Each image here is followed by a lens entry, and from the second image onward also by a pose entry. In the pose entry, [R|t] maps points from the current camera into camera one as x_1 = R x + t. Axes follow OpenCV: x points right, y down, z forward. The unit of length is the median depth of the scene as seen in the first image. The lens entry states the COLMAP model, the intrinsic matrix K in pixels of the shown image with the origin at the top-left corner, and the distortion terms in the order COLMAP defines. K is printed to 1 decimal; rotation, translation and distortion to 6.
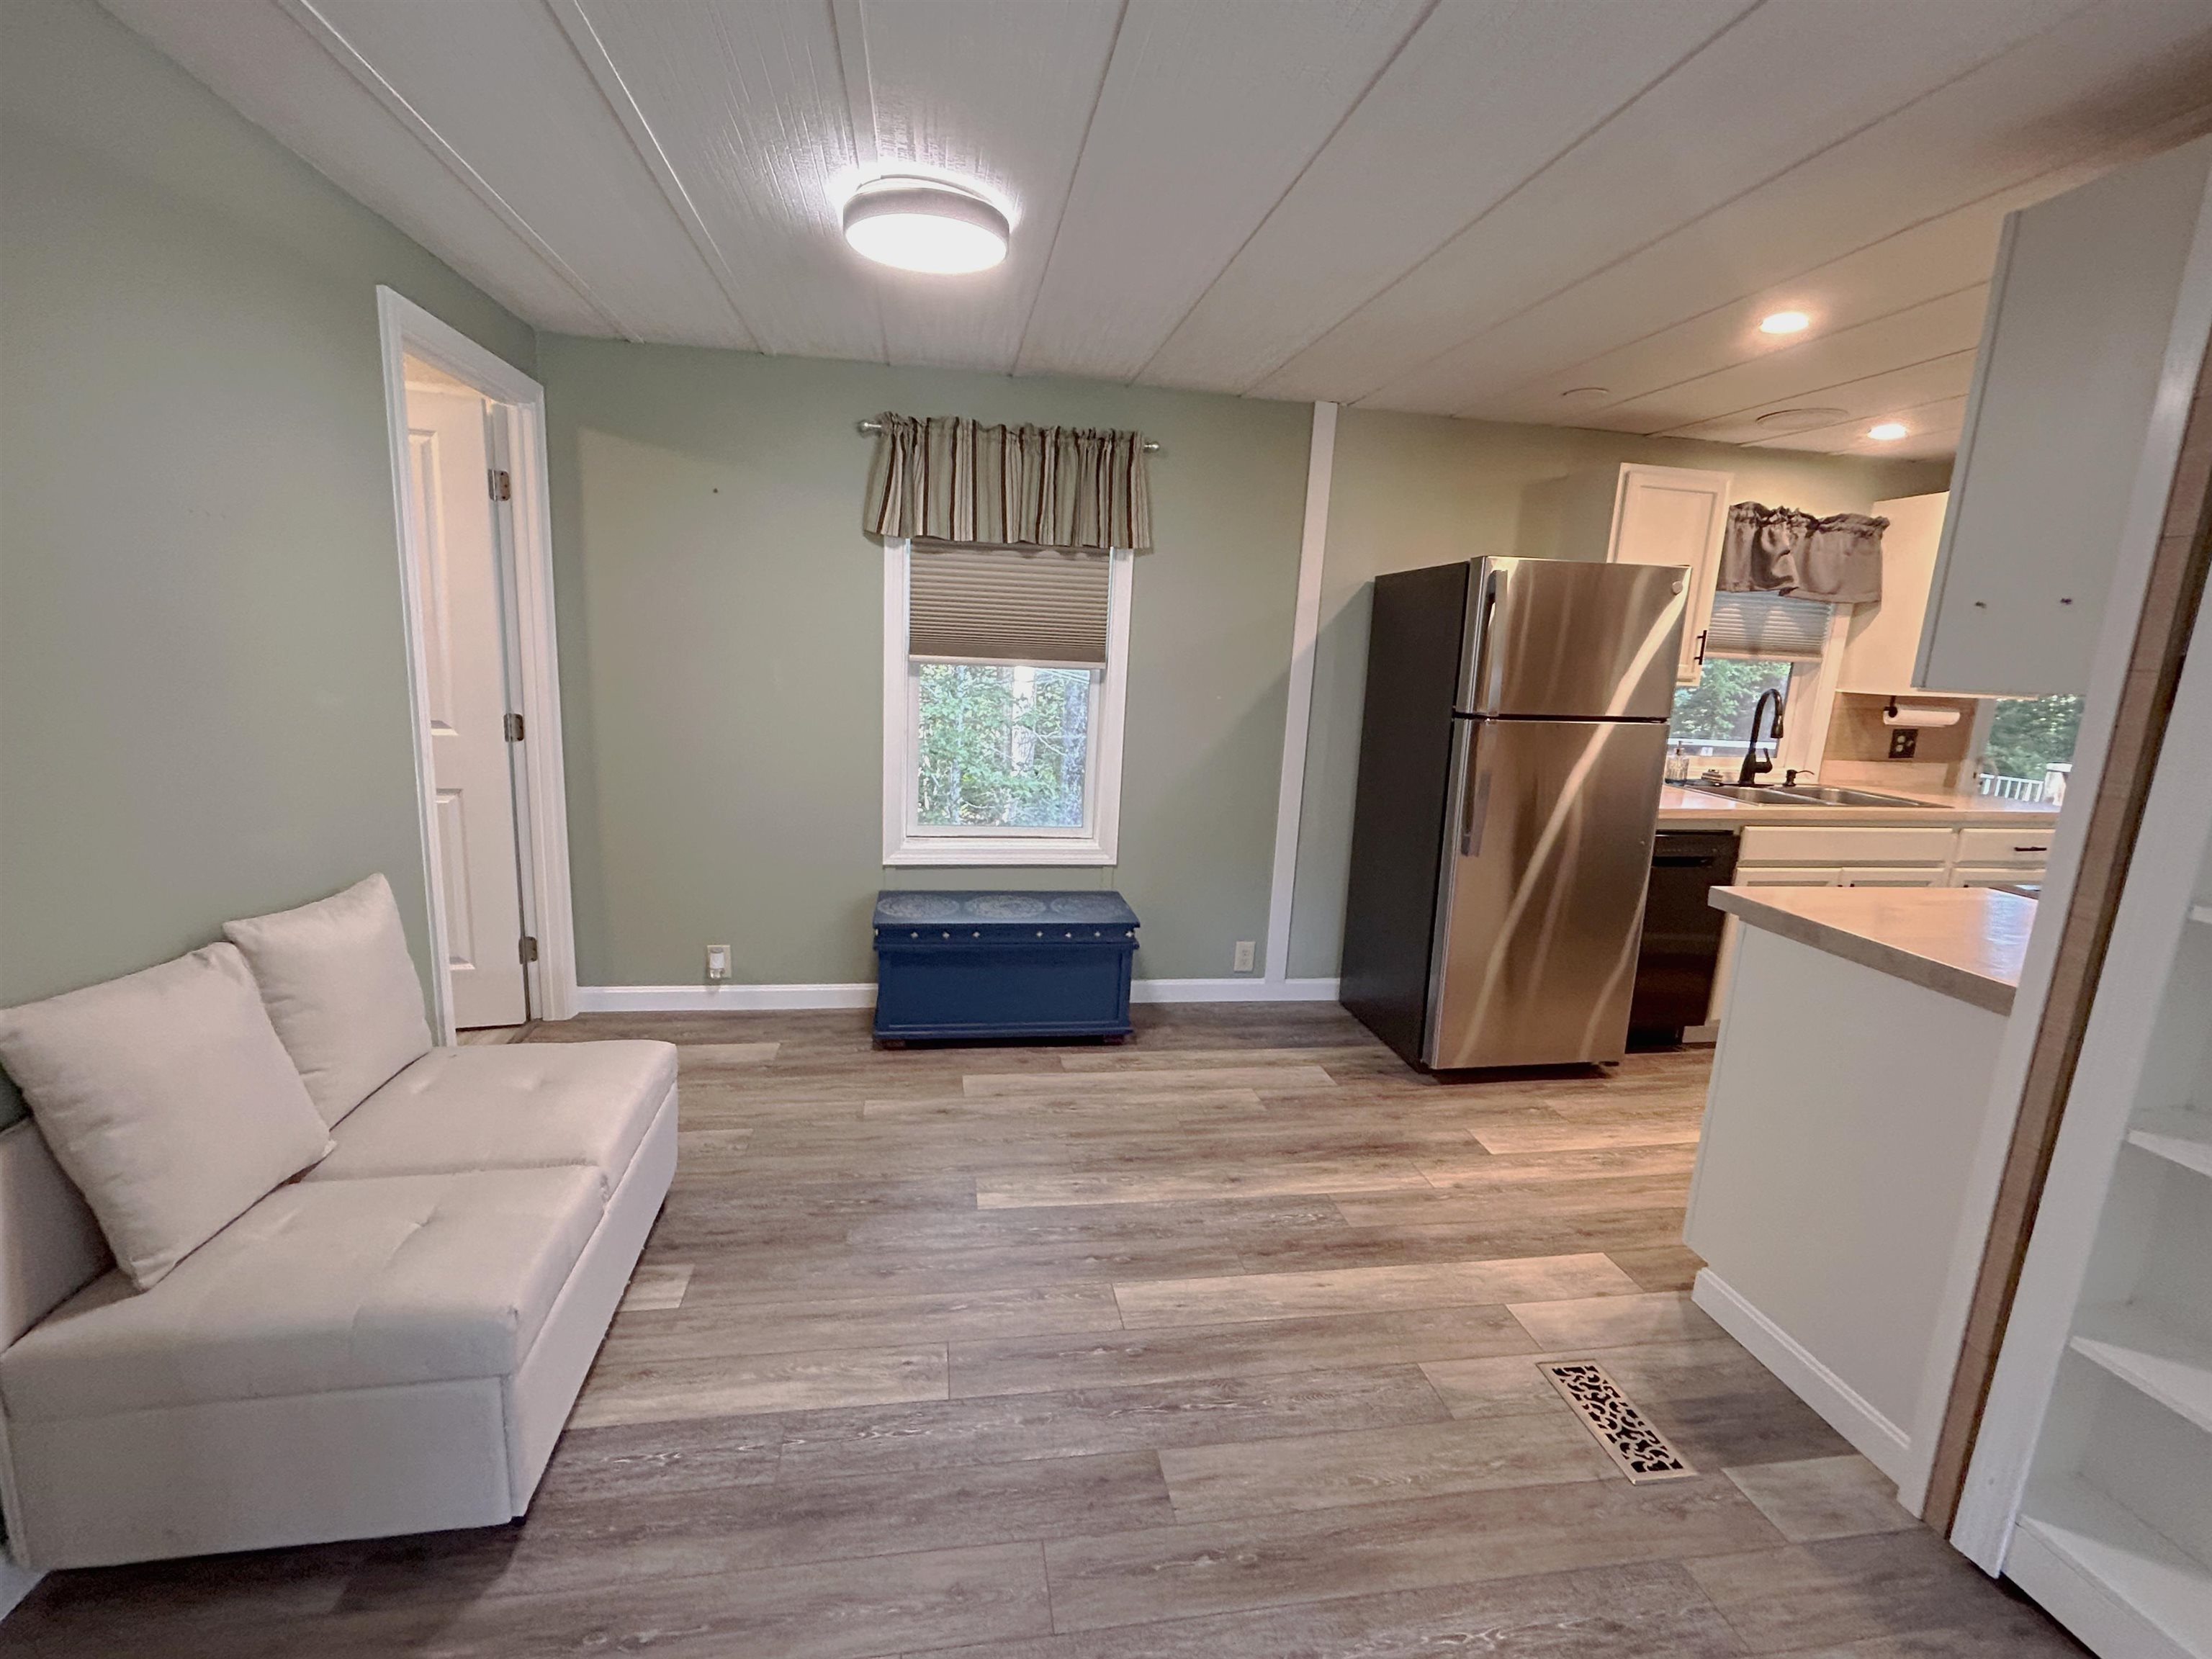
lens RADIAL K [[963.8, 0, 1100.1], [0, 963.8, 839.8], [0, 0, 1]] dist [0.000715, -0.000574]
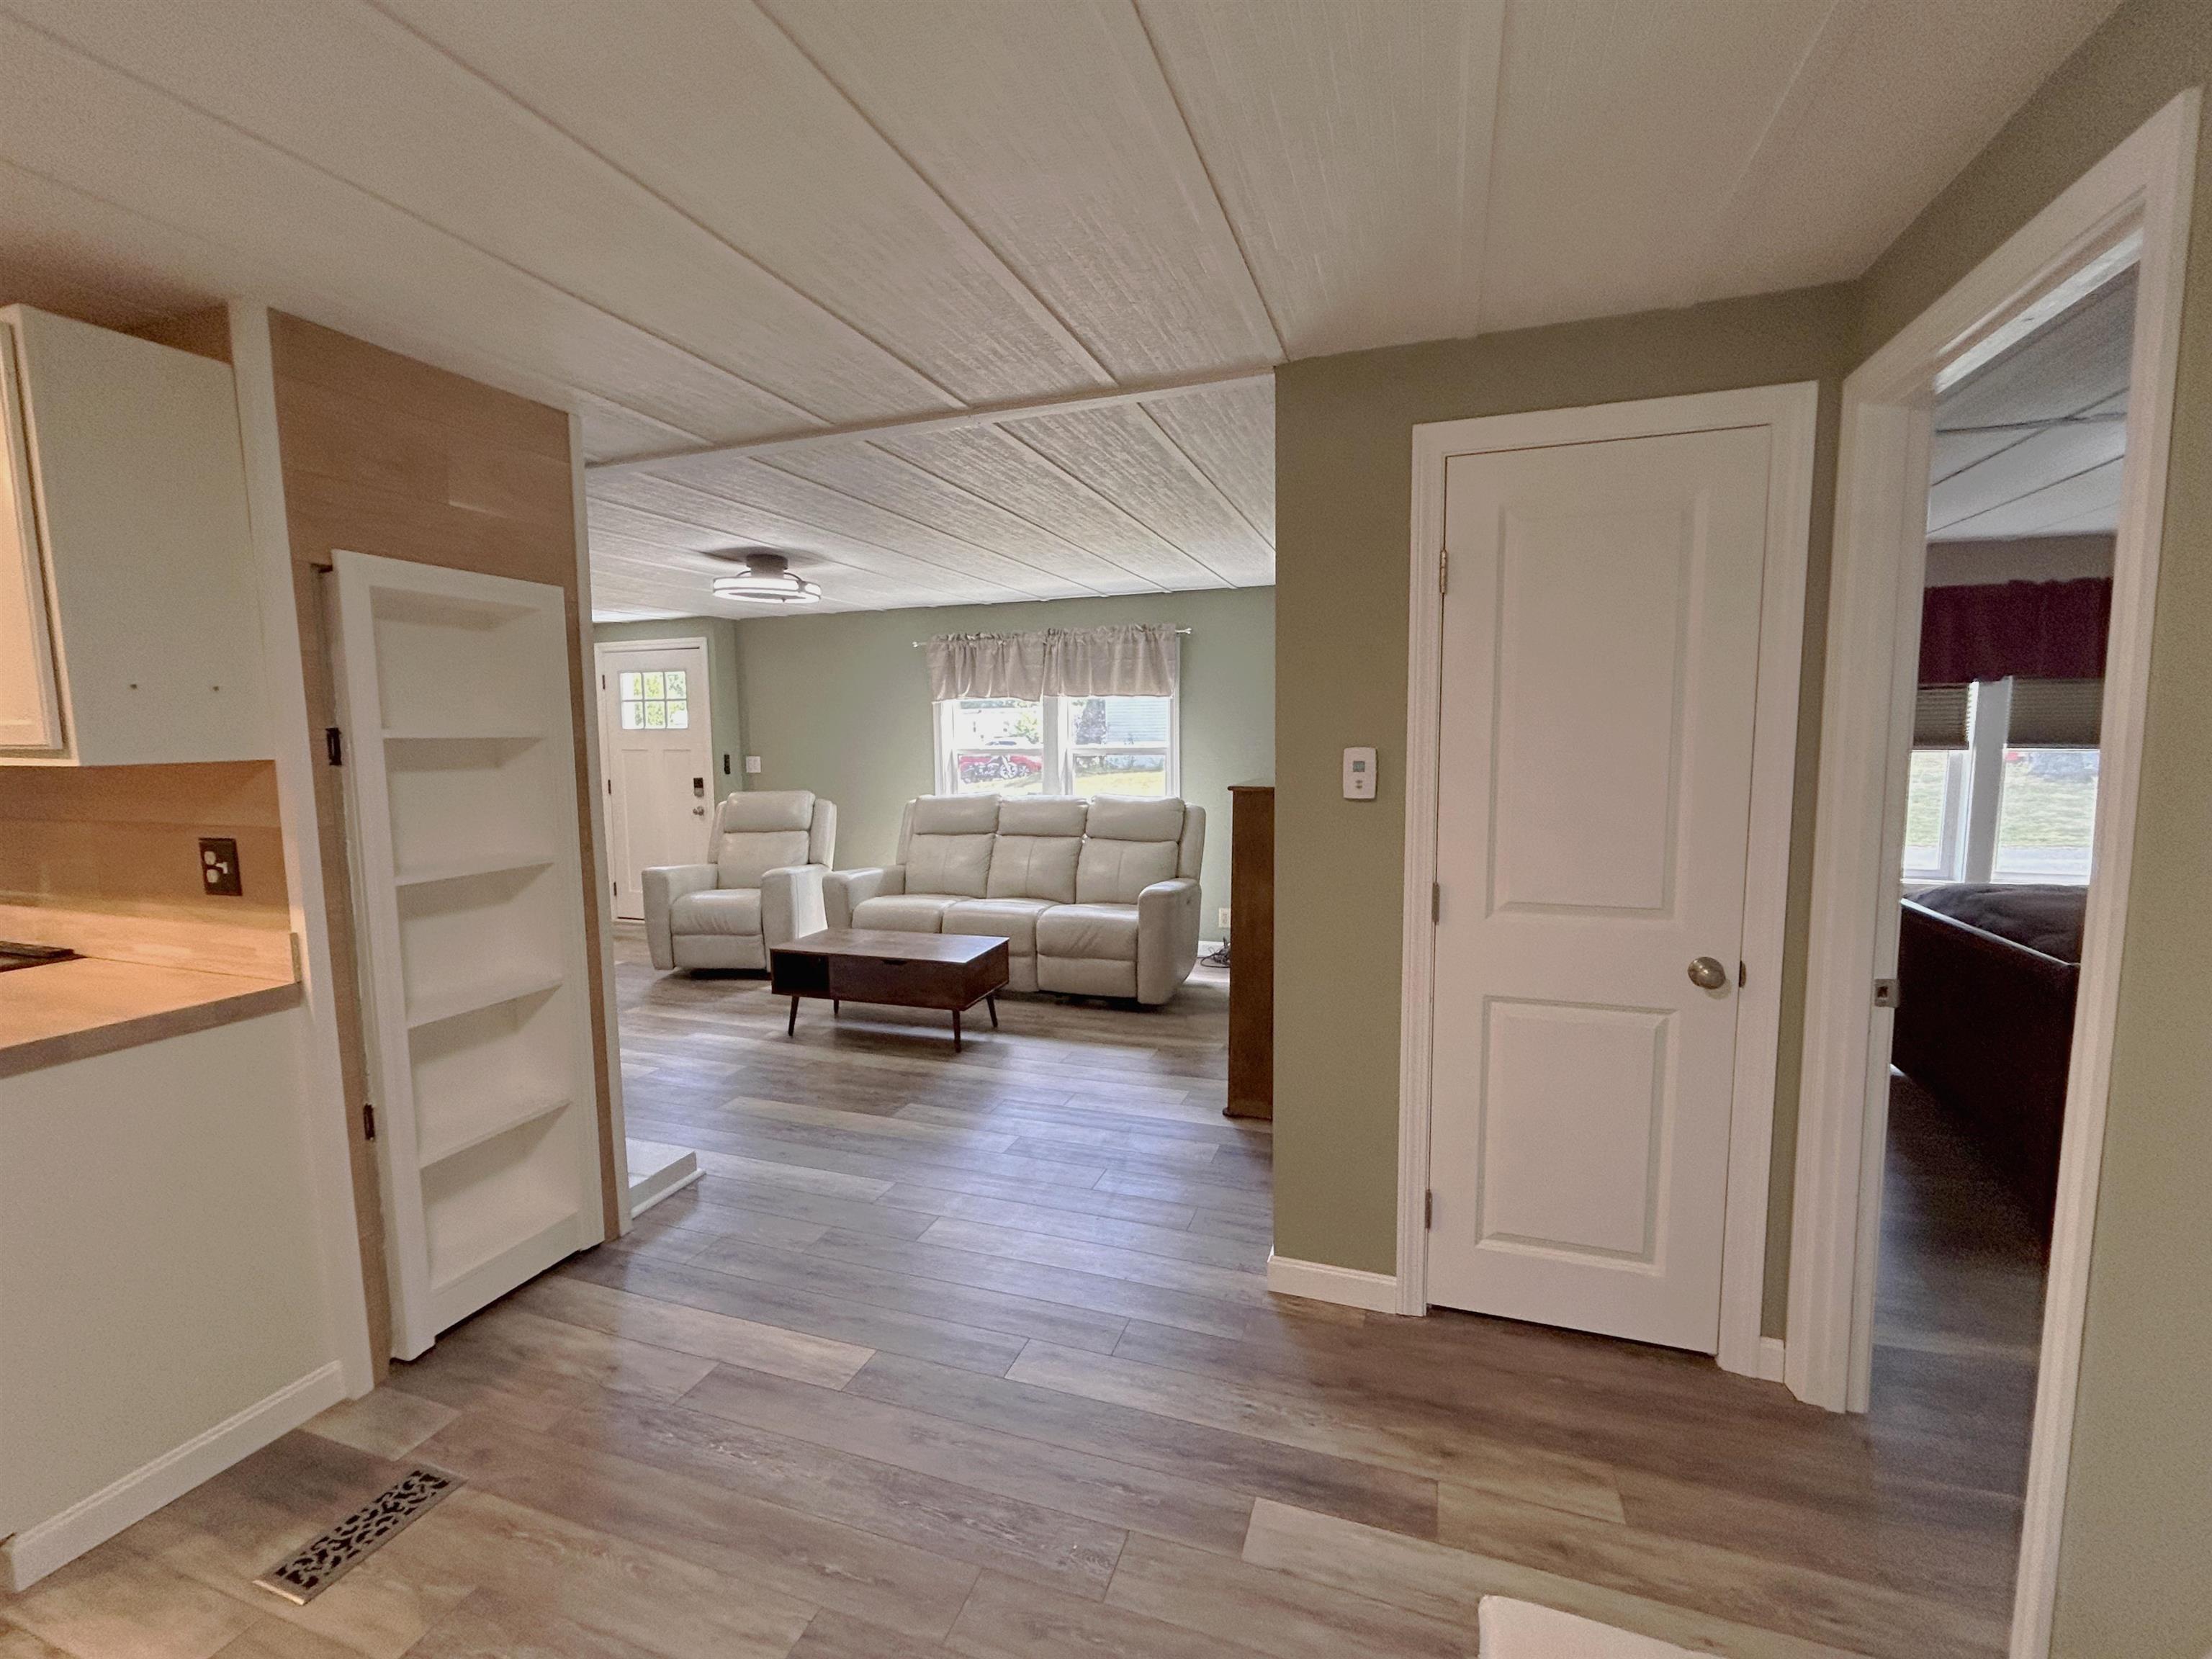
lens RADIAL K [[963.8, 0, 1090.0], [0, 963.8, 830.3], [0, 0, 1]] dist [0.000715, -0.000574]
pose [[-0.871086, -0.084412, 0.483821, -0.361505], [0.072791, 0.952050, 0.297157, -0.212814], [-0.485706, 0.294067, -0.823174, 0.896450]]
